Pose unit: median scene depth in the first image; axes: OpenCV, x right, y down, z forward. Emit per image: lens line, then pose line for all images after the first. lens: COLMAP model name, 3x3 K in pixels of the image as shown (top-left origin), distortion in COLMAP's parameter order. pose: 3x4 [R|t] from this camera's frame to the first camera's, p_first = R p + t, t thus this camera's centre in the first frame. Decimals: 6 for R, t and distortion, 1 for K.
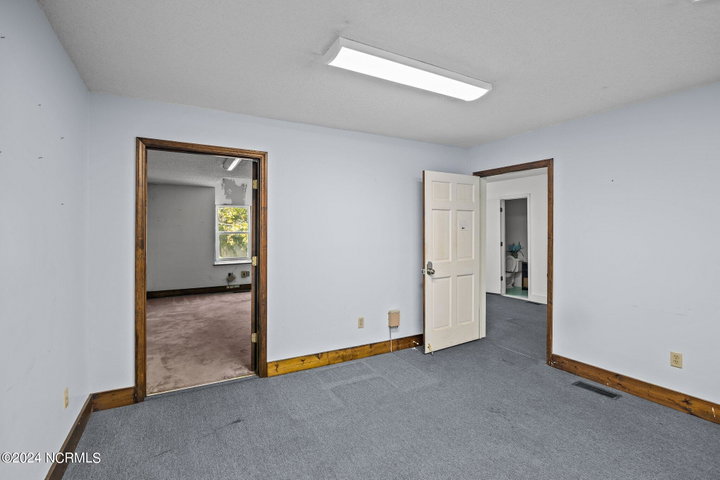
lens RADIAL K [[331.1, 0, 356.3], [0, 331.1, 233.6], [0, 0, 1]] dist [-0.019010, 0.000925]
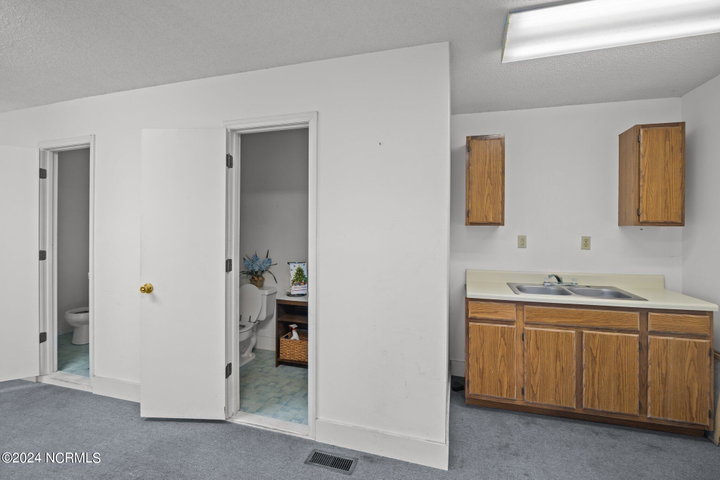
lens RADIAL K [[331.1, 0, 356.4], [0, 331.1, 229.1], [0, 0, 1]] dist [-0.019010, 0.000925]
pose [[0.711878, 0.013655, 0.702170, 0.301732], [-0.012500, 0.999899, -0.006772, -0.003951], [-0.702192, -0.003956, 0.711977, 0.682161]]
